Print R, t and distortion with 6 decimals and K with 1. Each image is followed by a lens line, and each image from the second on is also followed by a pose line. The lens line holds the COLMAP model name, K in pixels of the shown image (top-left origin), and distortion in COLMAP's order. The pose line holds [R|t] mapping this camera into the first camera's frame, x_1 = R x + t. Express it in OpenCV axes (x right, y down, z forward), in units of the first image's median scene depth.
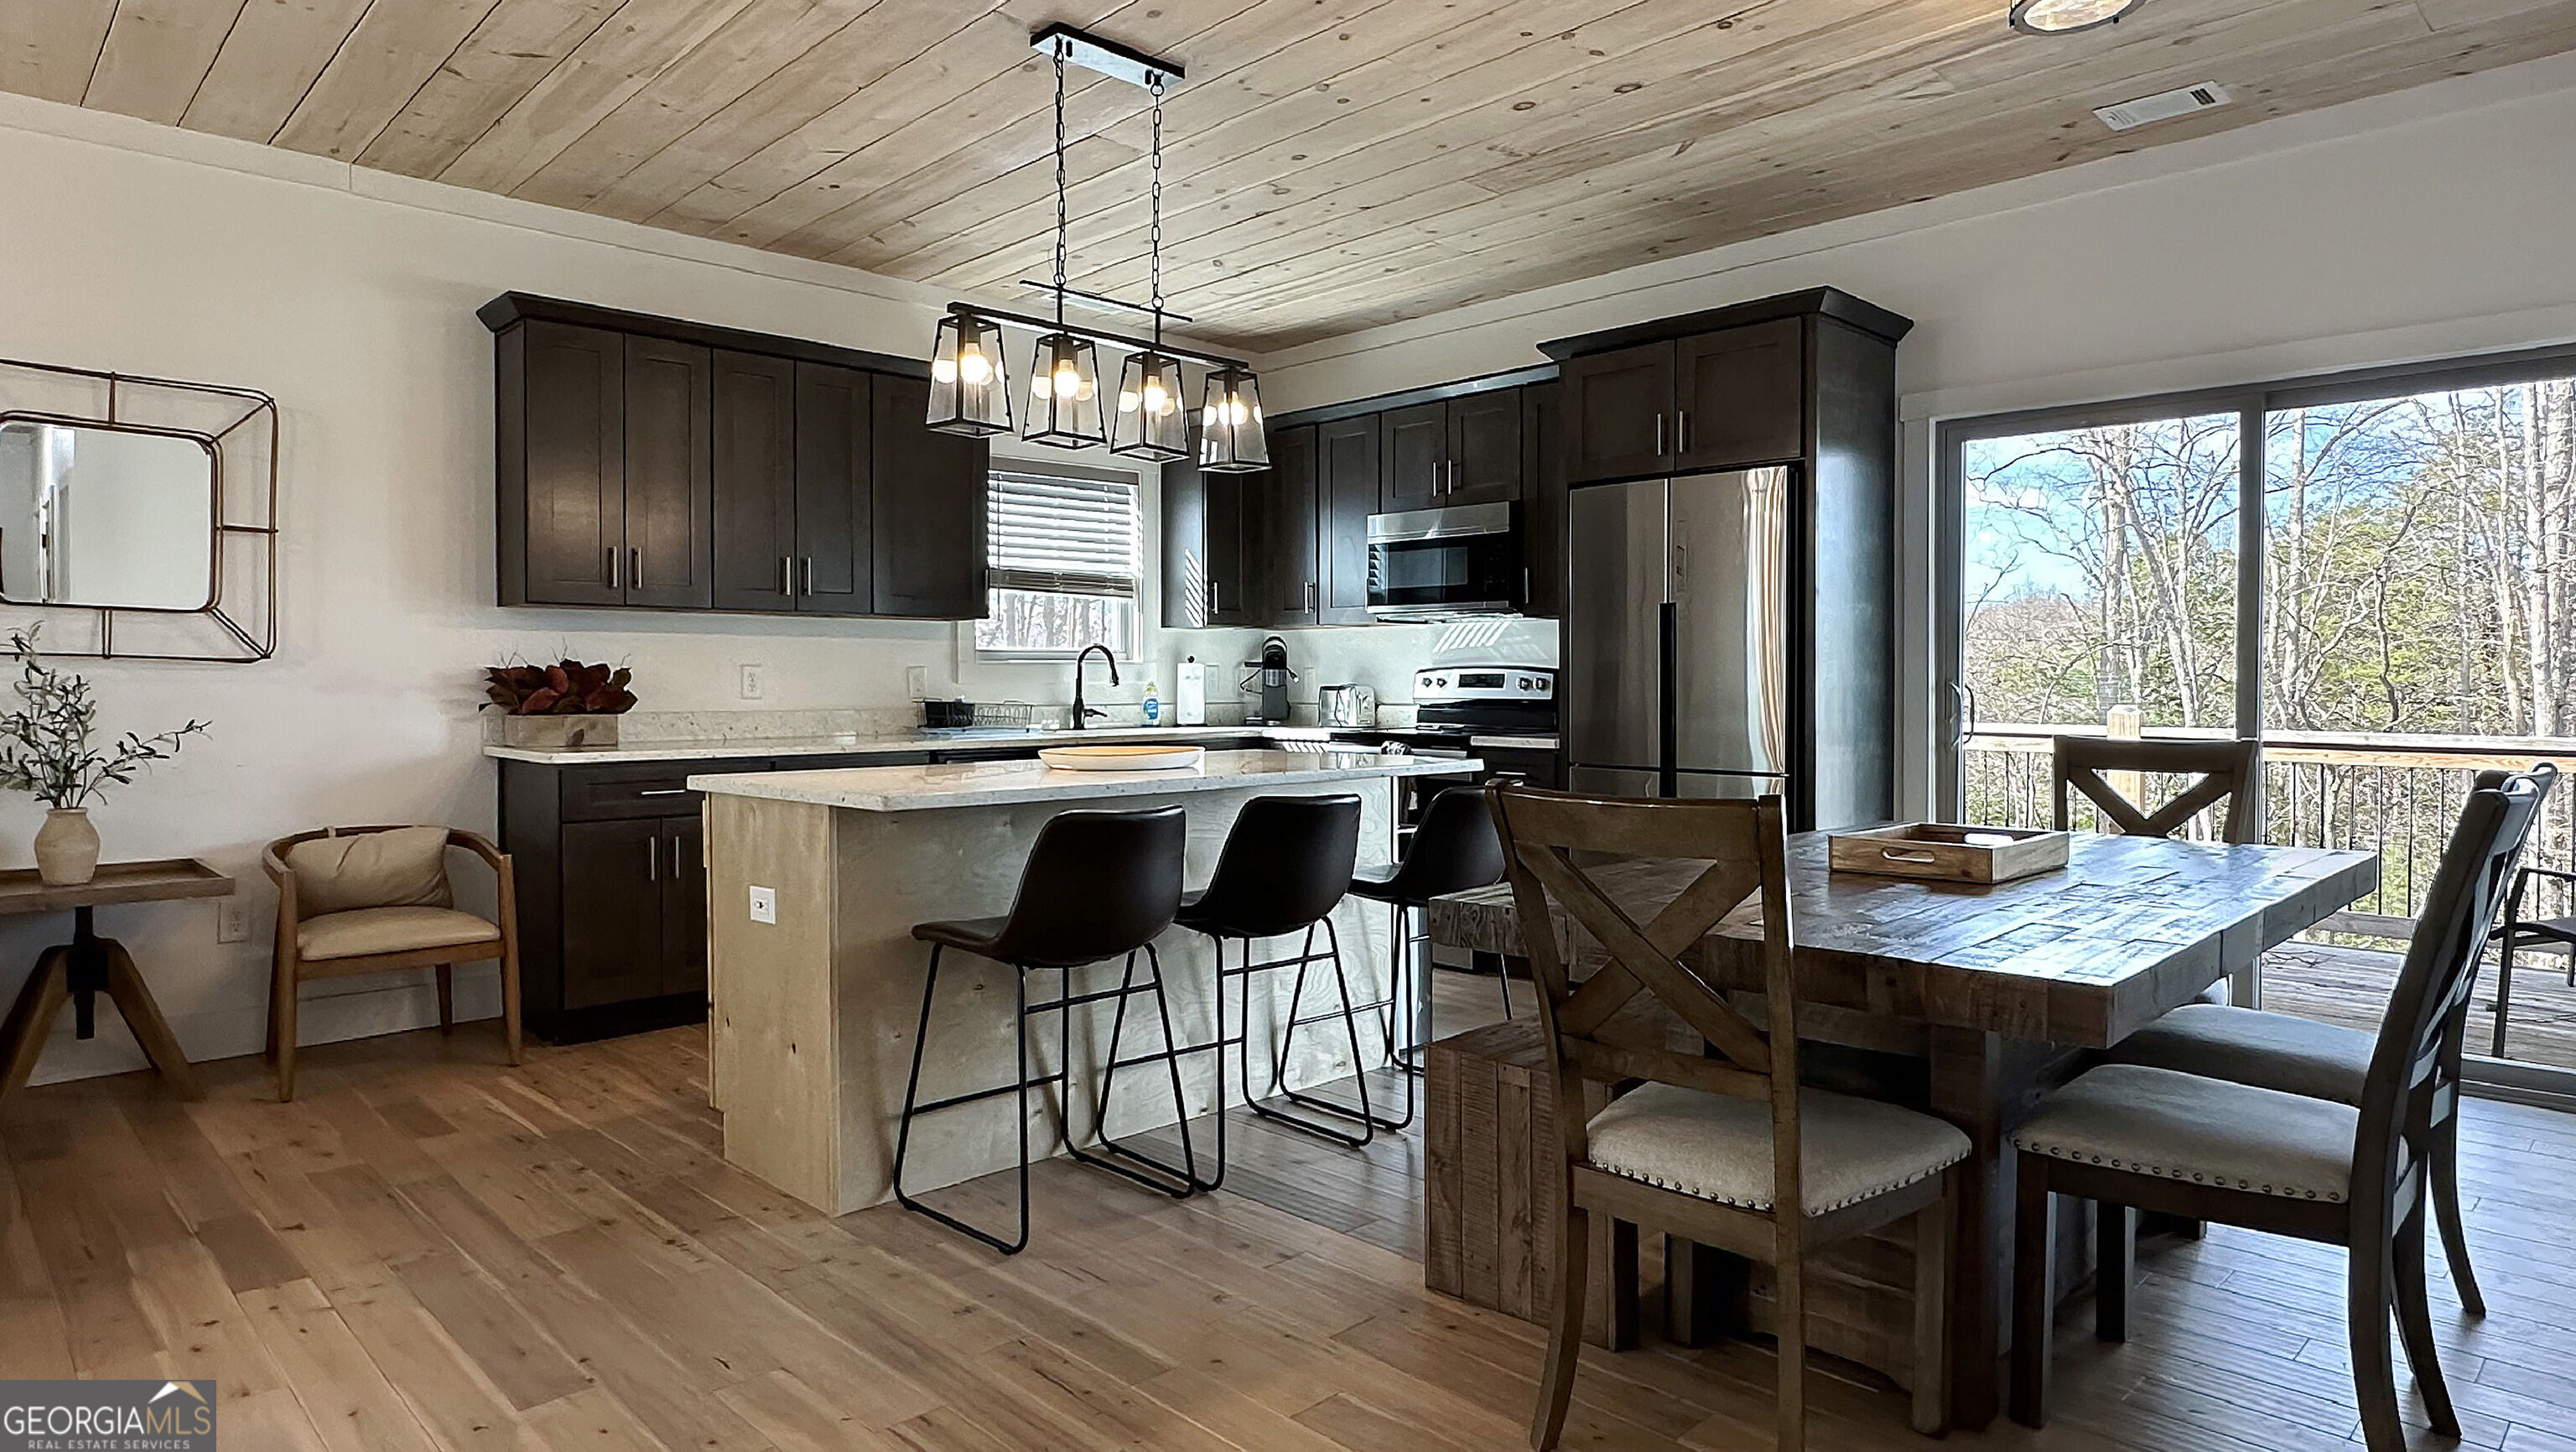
lens RADIAL K [[1434.1, 0, 1289.4], [0, 1434.1, 711.3], [0, 0, 1]] dist [-0.002137, 0.000170]
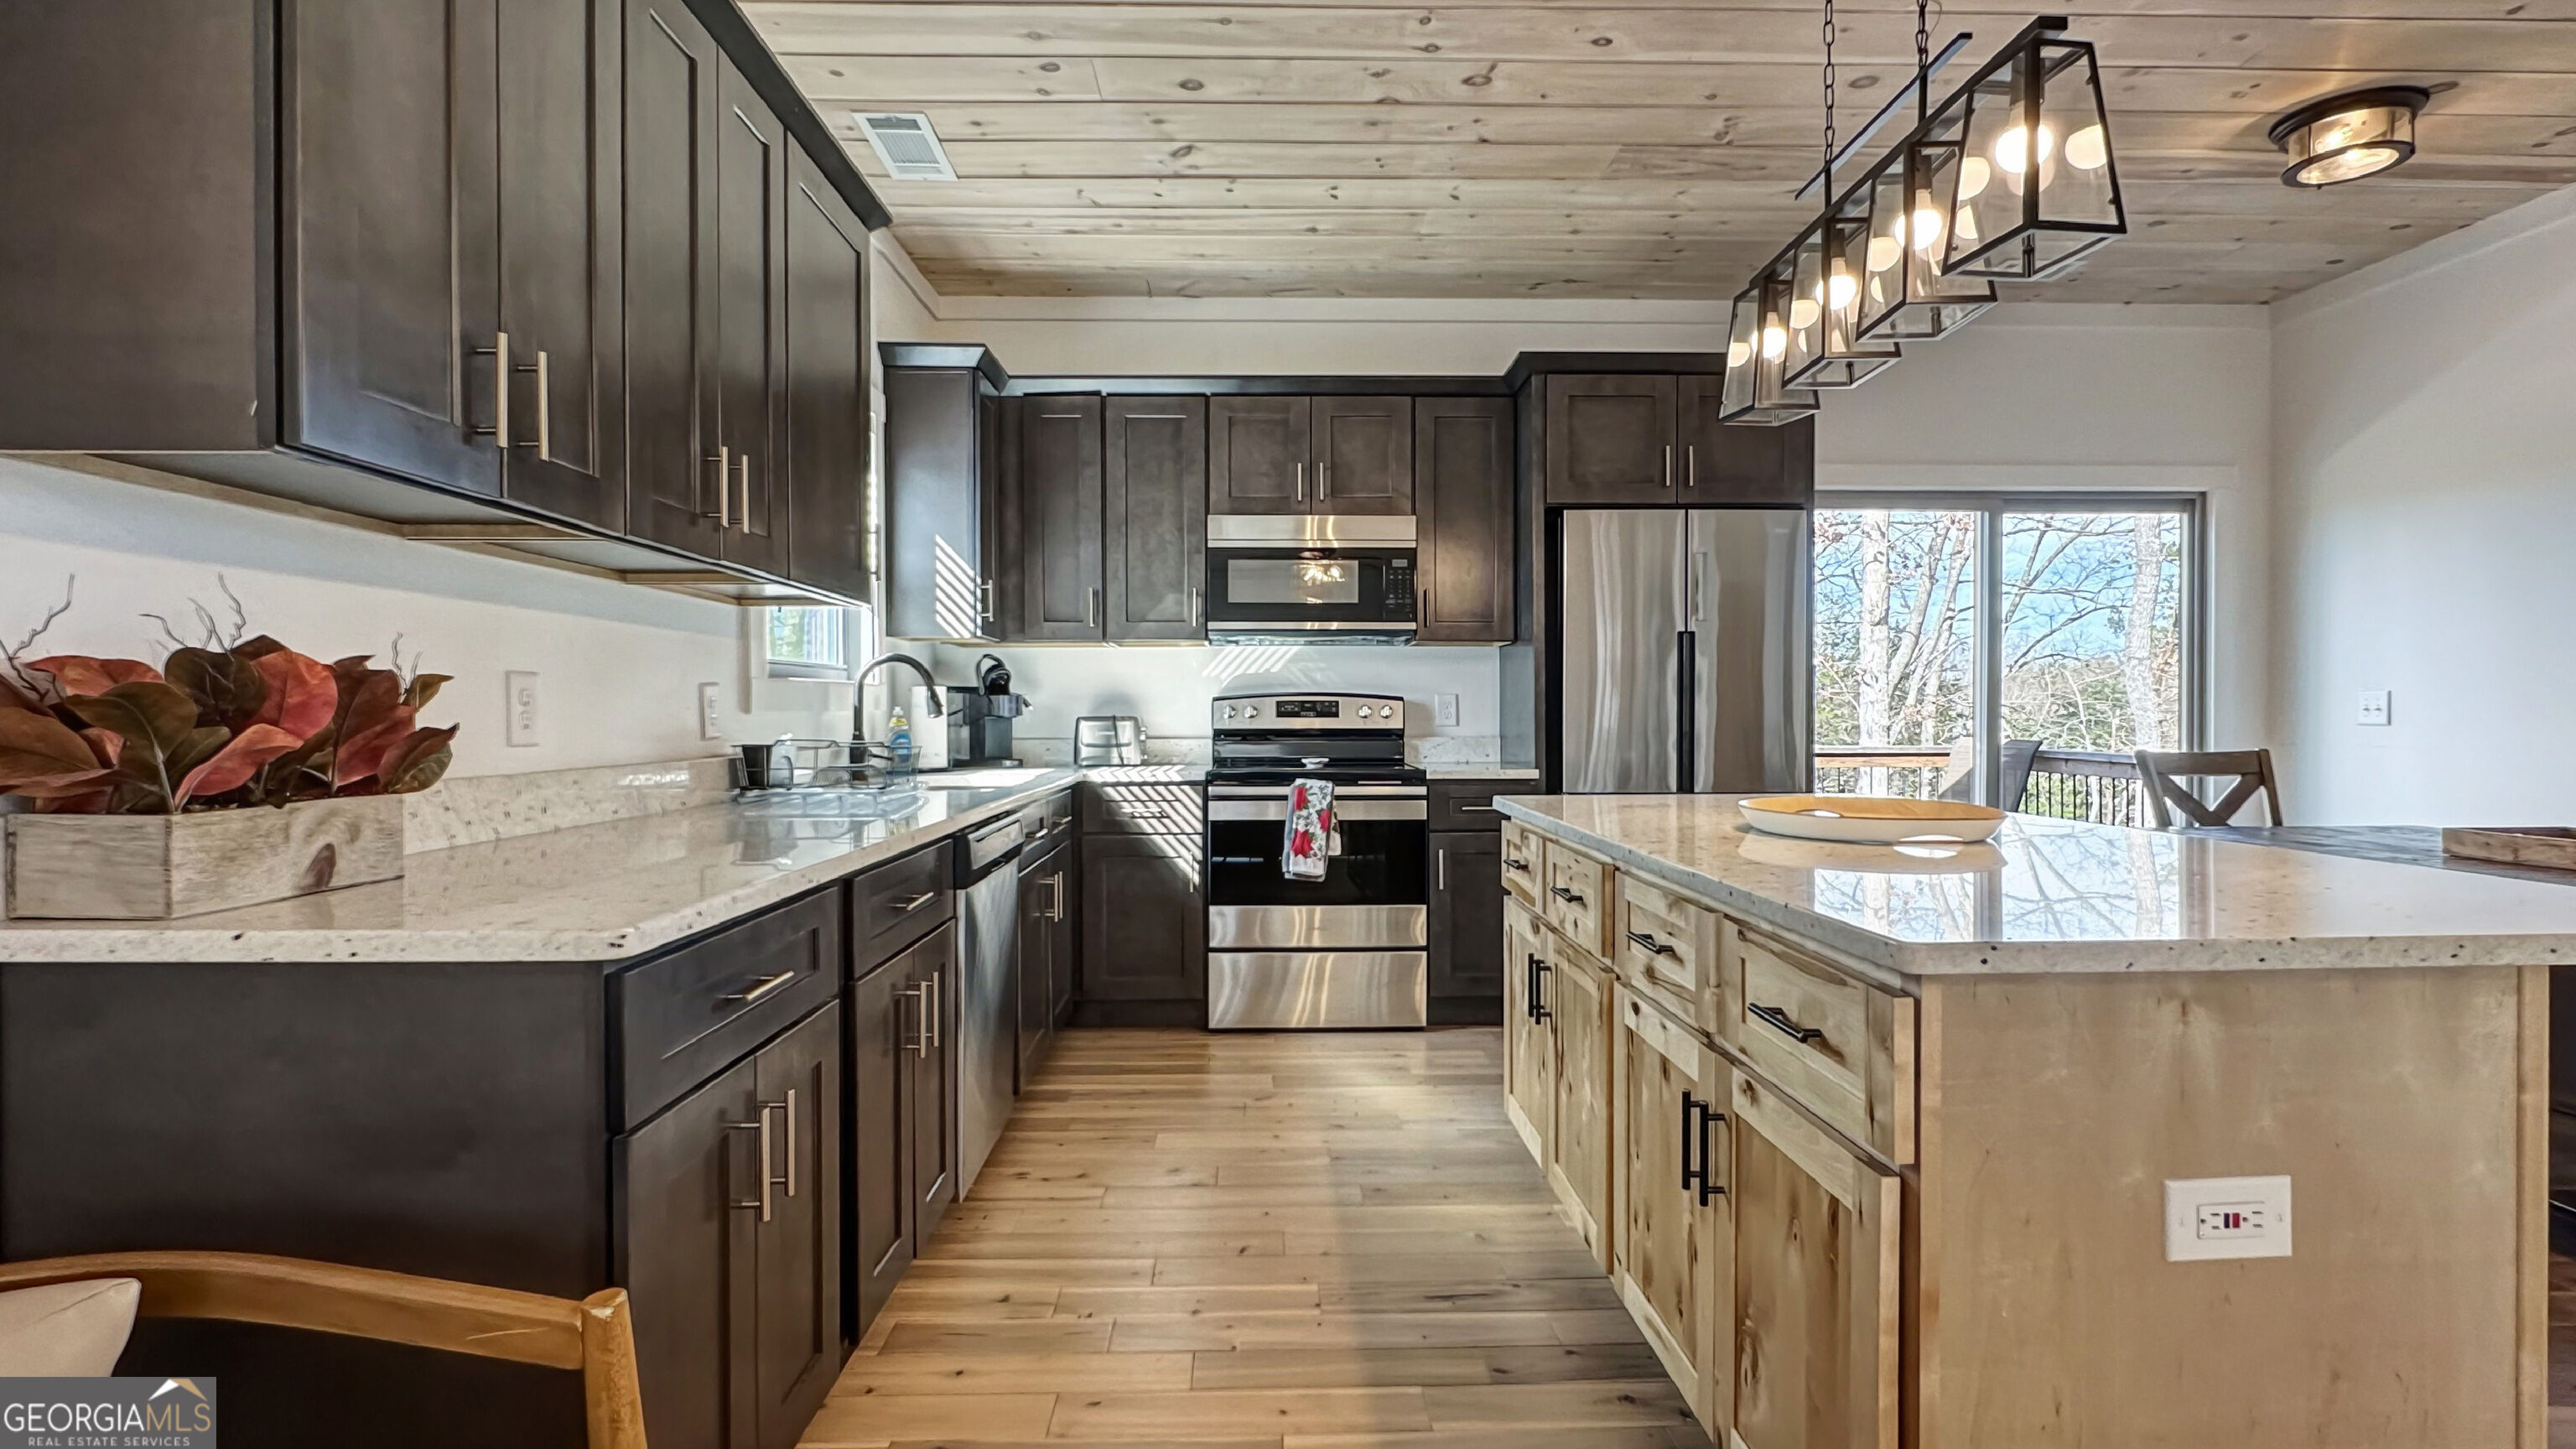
lens RADIAL K [[1185.1, 0, 1282.5], [0, 1185.1, 720.9], [0, 0, 1]] dist [-0.004584, -0.000329]
pose [[0.693159, -0.006519, 0.720756, -0.526887], [0.015525, 0.999862, -0.005887, -0.012051], [-0.720618, 0.015270, 0.693164, 0.612772]]
